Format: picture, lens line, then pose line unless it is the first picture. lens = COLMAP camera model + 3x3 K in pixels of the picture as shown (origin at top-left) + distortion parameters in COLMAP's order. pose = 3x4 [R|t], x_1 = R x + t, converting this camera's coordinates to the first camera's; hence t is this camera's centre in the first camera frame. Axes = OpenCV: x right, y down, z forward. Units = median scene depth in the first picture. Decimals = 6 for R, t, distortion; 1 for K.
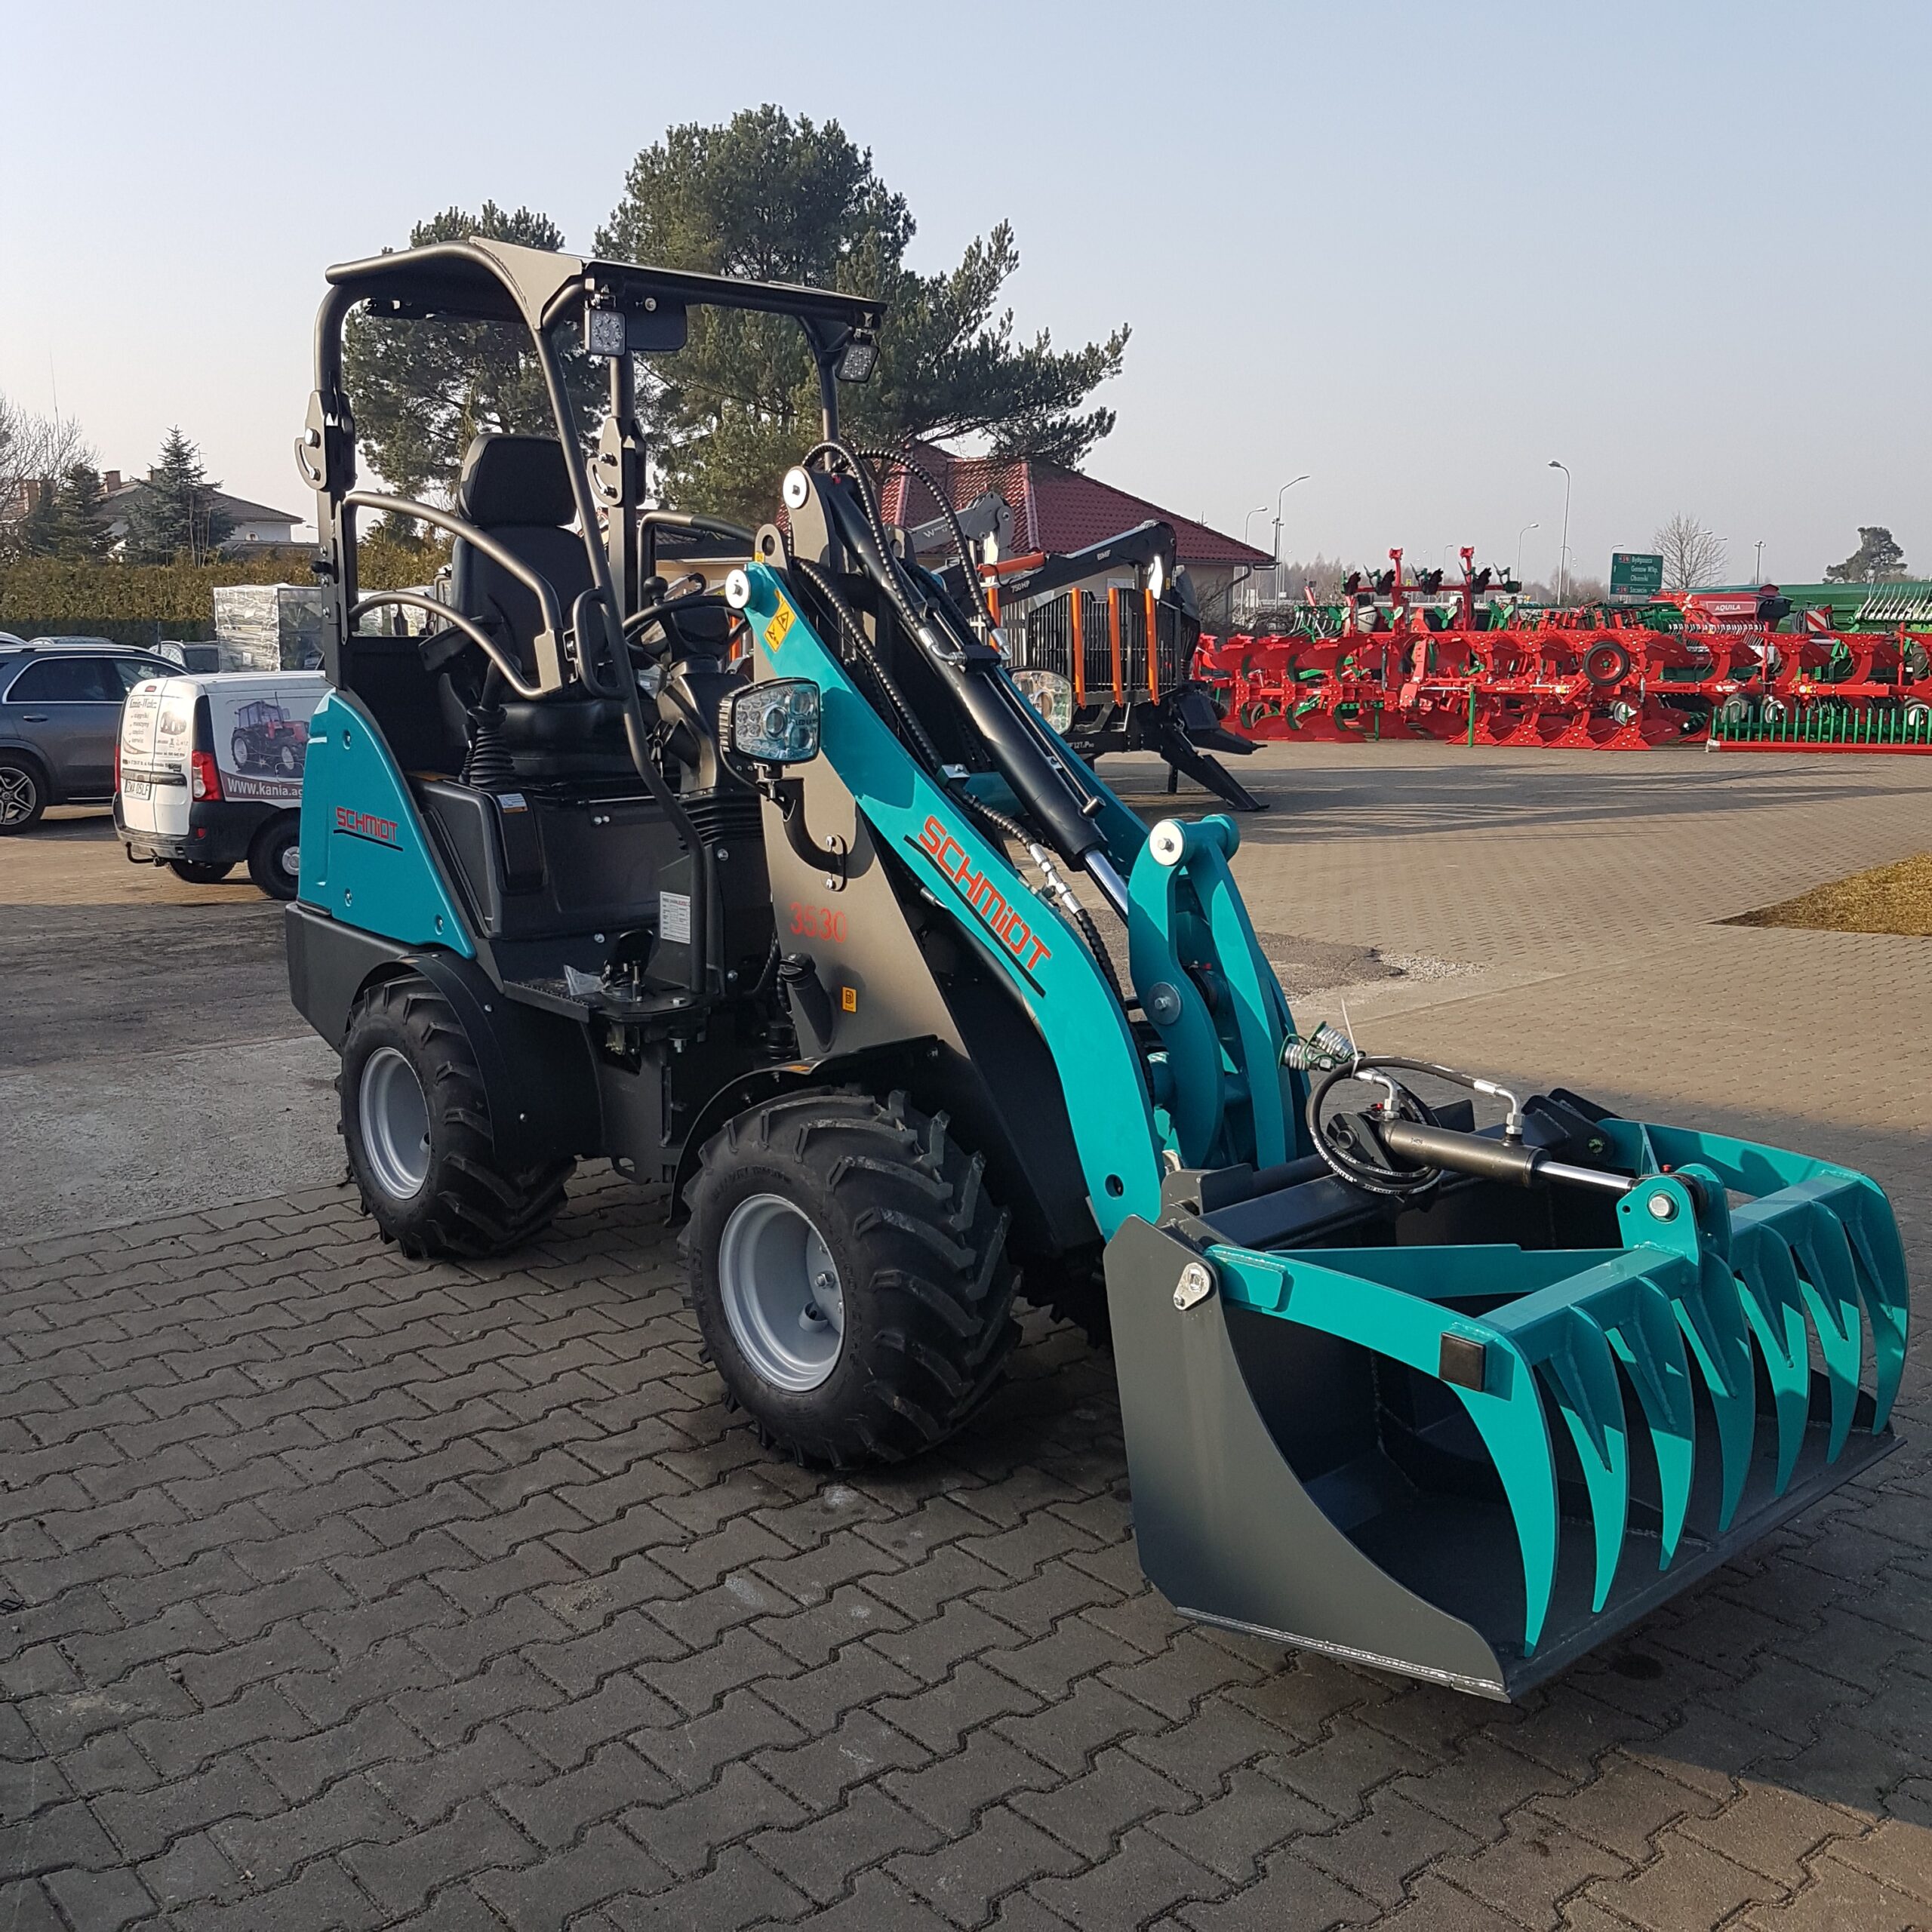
lens RADIAL K [[1999.3, 0, 913.0], [0, 1999.3, 950.9], [0, 0, 1]] dist [0.002766, -0.010474]
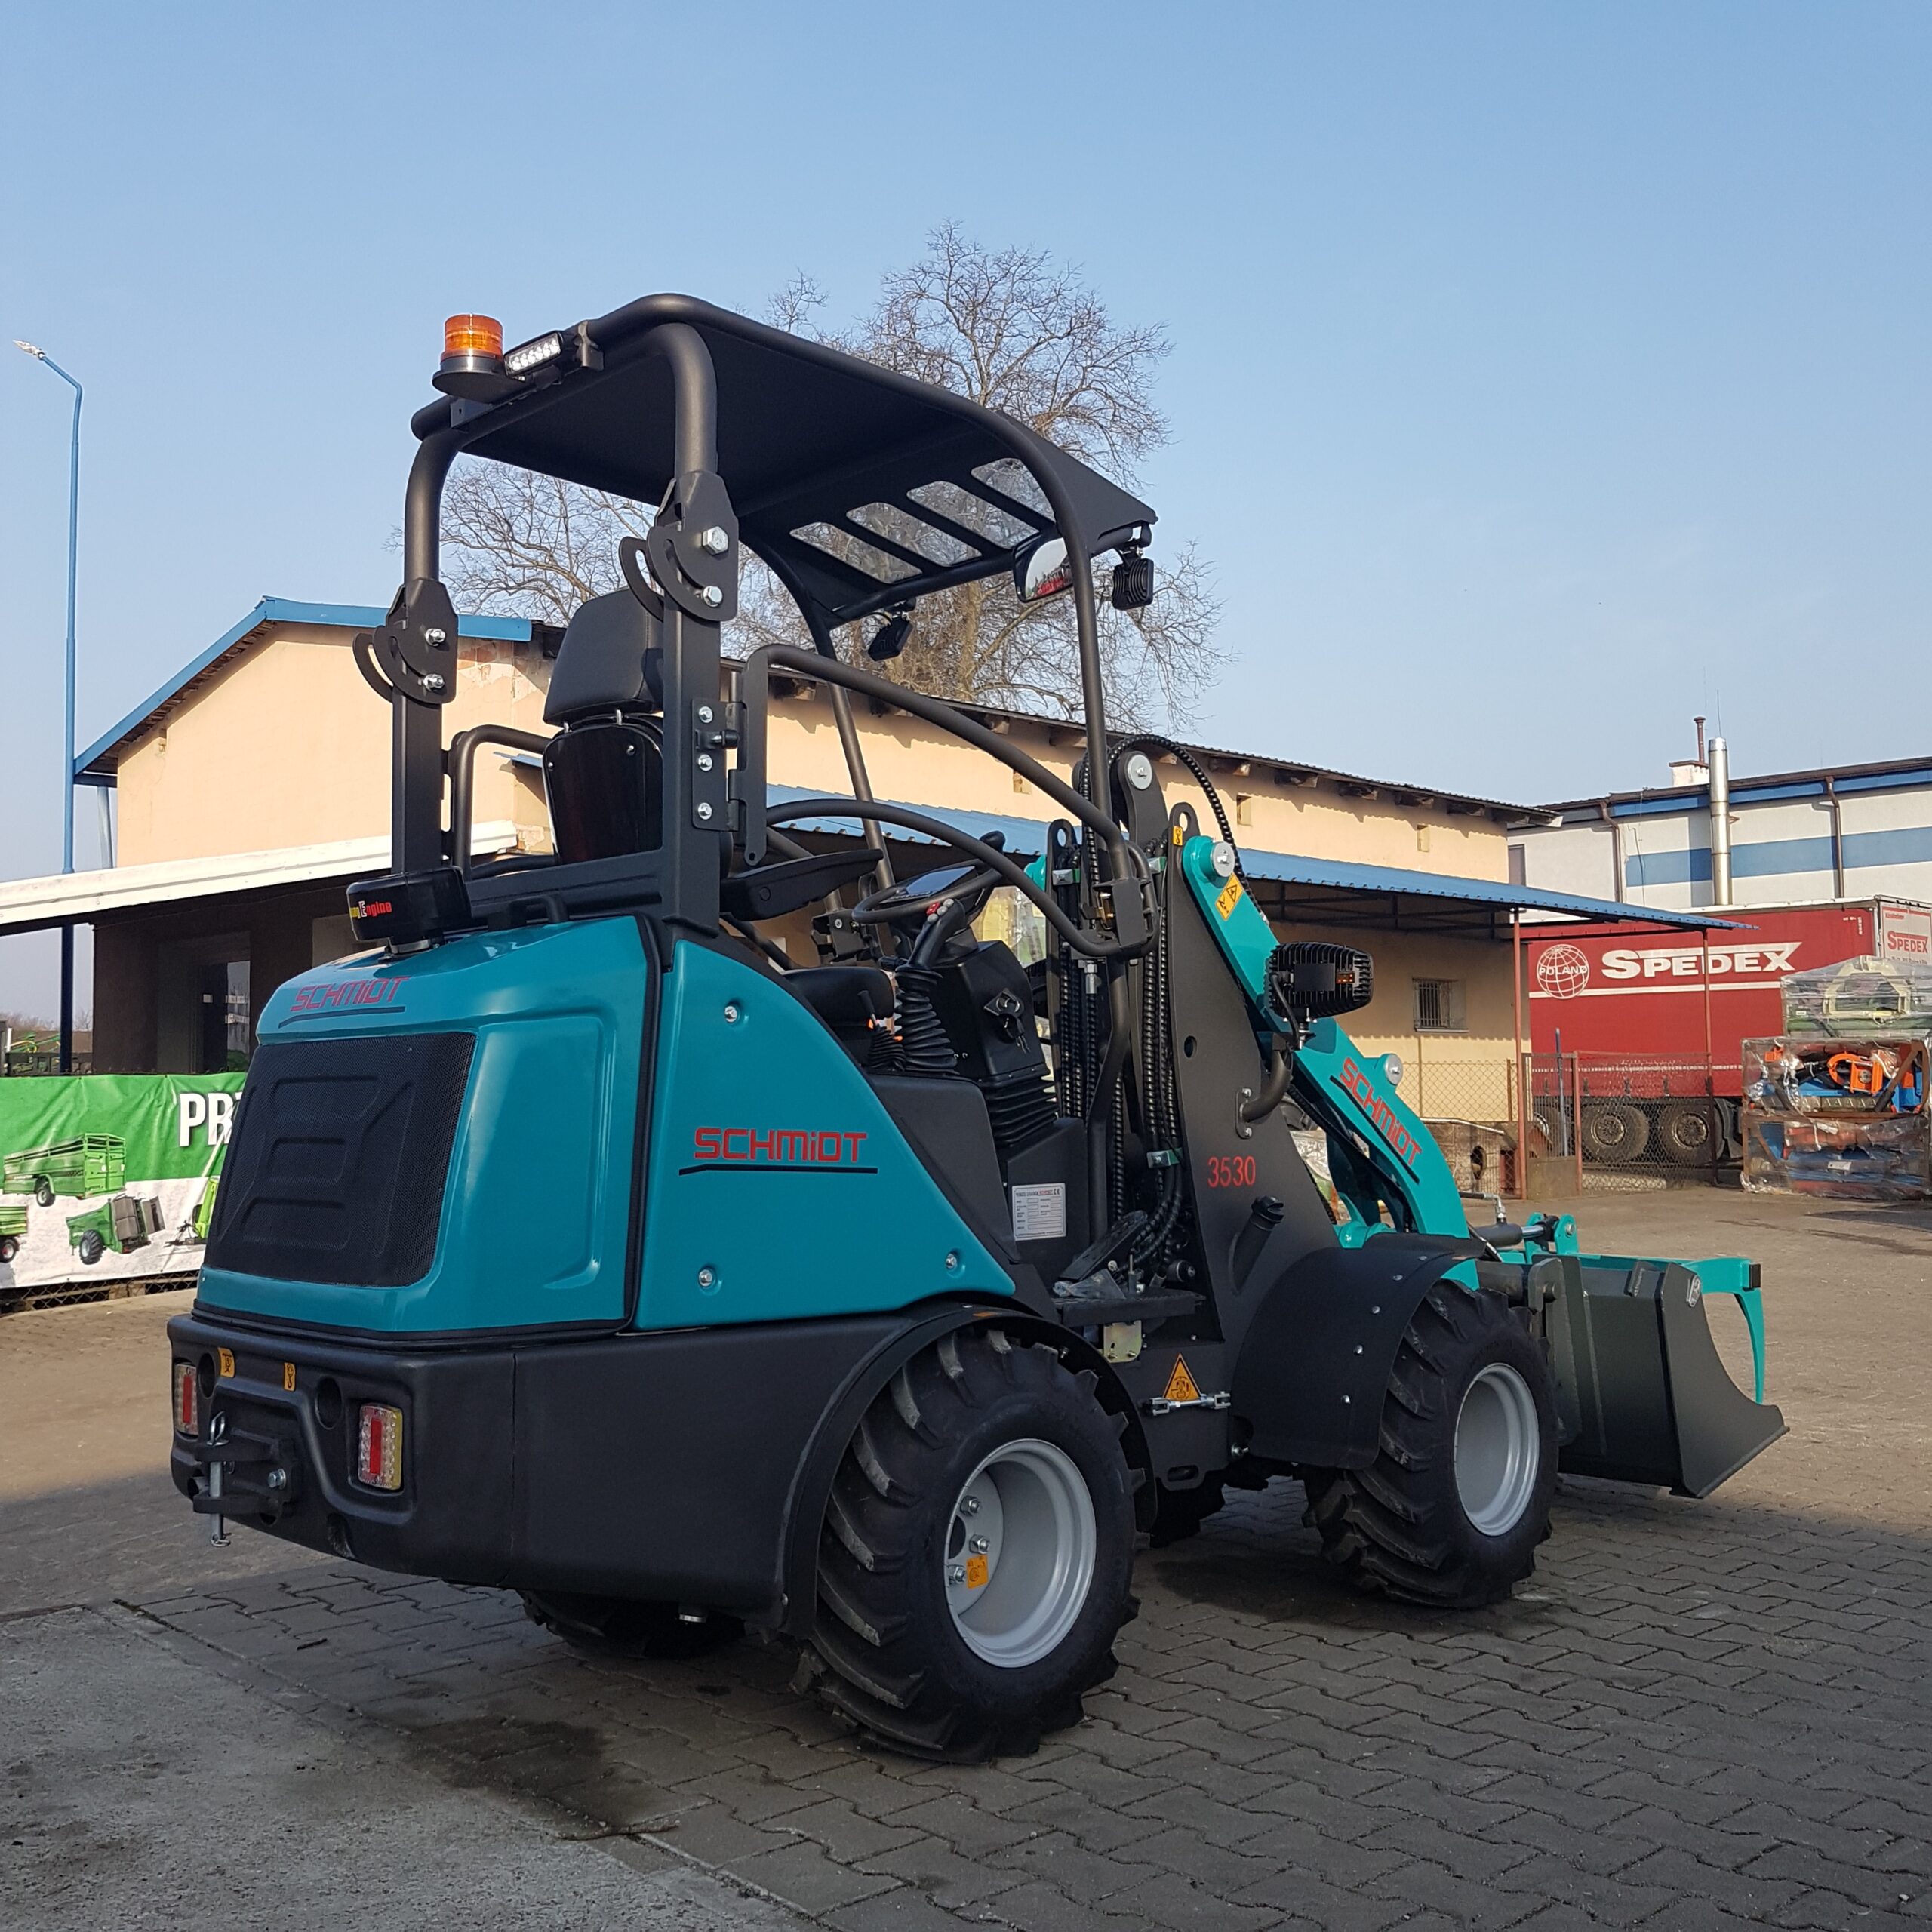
lens RADIAL K [[2043.8, 0, 867.9], [0, 2043.8, 886.5], [0, 0, 1]] dist [-0.004572, -0.026594]
pose [[-0.037407, 0.094811, 0.994792, -1.201539], [0.175015, 0.980724, -0.086889, -0.108224], [-0.983855, 0.170853, -0.053280, 1.280726]]
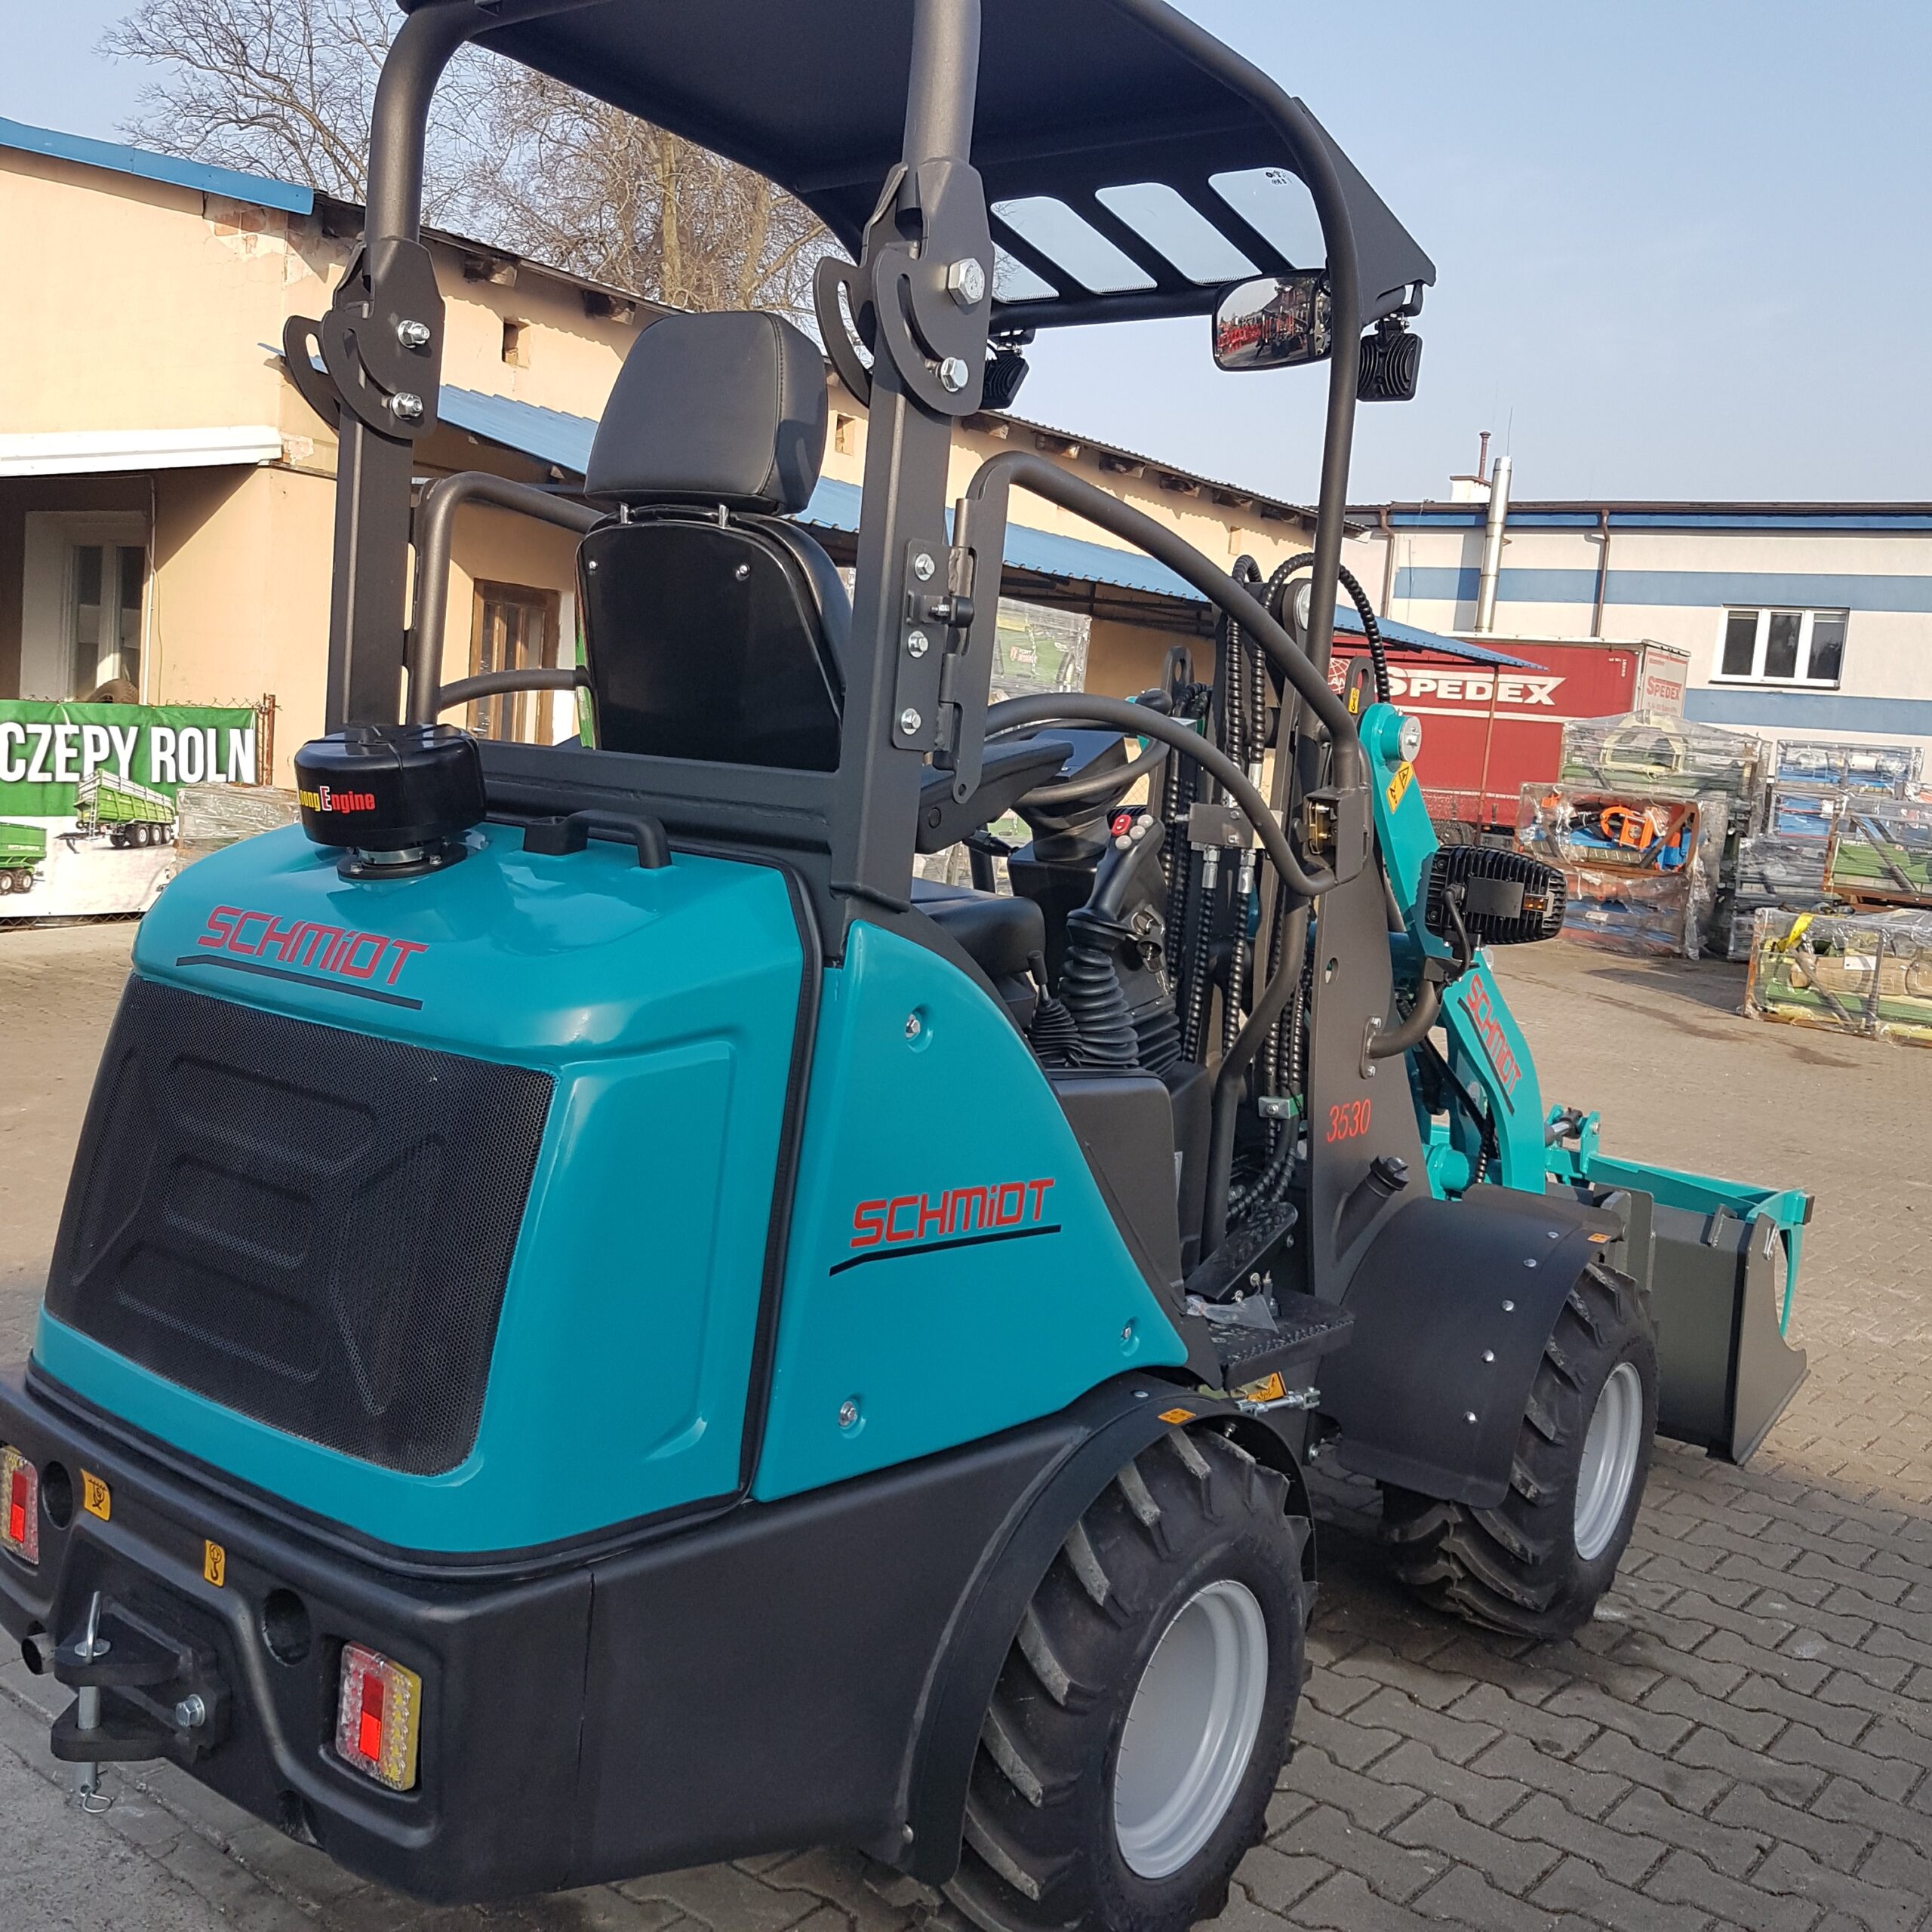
lens RADIAL K [[2047.0, 0, 920.8], [0, 2047.0, 935.2], [0, 0, 1]] dist [-0.004622, -0.000393]
pose [[-0.197156, -0.118114, 0.973231, -0.901163], [0.078907, 0.987583, 0.135841, -0.238600], [-0.977191, 0.103577, -0.185388, 1.397371]]
